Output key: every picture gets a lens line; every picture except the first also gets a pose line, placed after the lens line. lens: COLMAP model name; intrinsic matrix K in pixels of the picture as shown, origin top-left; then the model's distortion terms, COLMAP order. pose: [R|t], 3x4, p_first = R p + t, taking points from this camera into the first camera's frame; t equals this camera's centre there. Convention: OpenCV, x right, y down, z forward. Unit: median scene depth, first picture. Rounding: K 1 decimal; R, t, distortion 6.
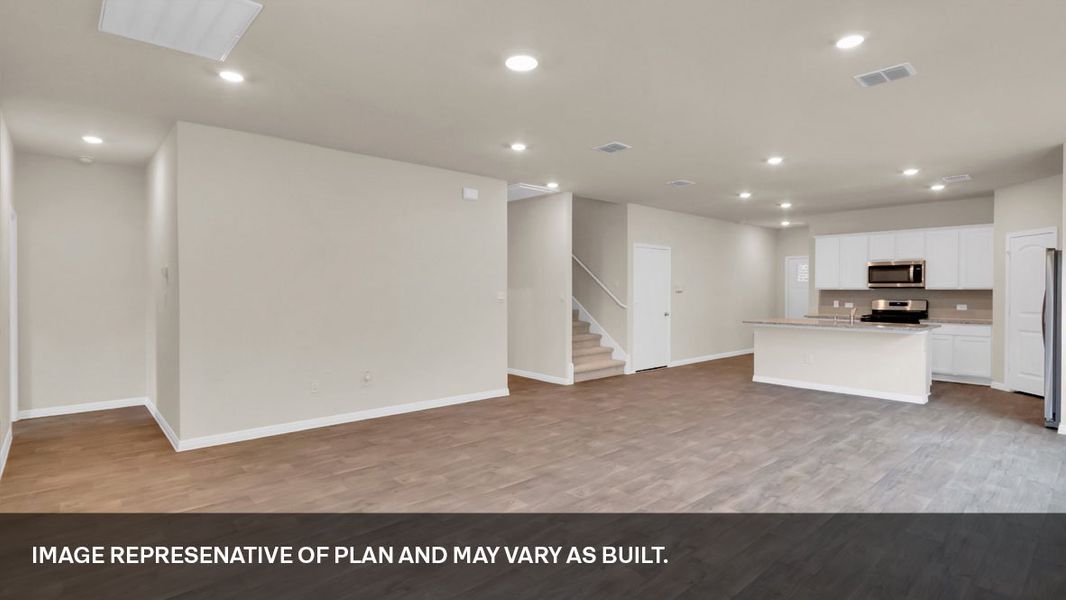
lens RADIAL K [[505.6, 0, 535.5], [0, 505.6, 305.7], [0, 0, 1]] dist [0.003131, -0.000757]
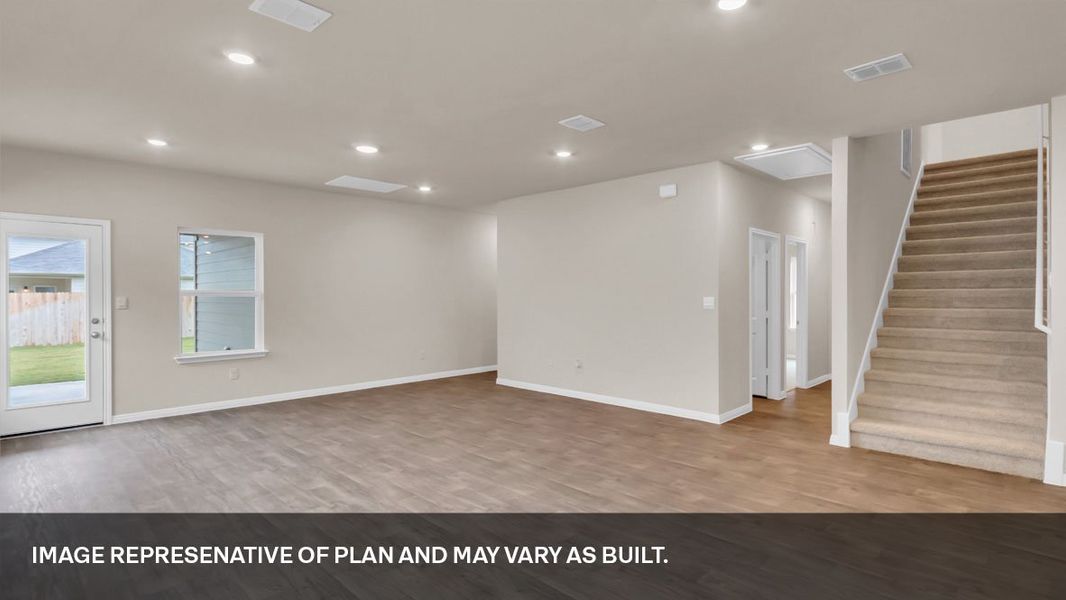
lens RADIAL K [[505.6, 0, 538.2], [0, 505.6, 297.3], [0, 0, 1]] dist [0.003131, -0.000757]
pose [[0.092922, 0.004307, -0.995664, 1.173581], [-0.030851, 0.999523, 0.001445, -0.029199], [0.995195, 0.030583, 0.093011, 1.026547]]
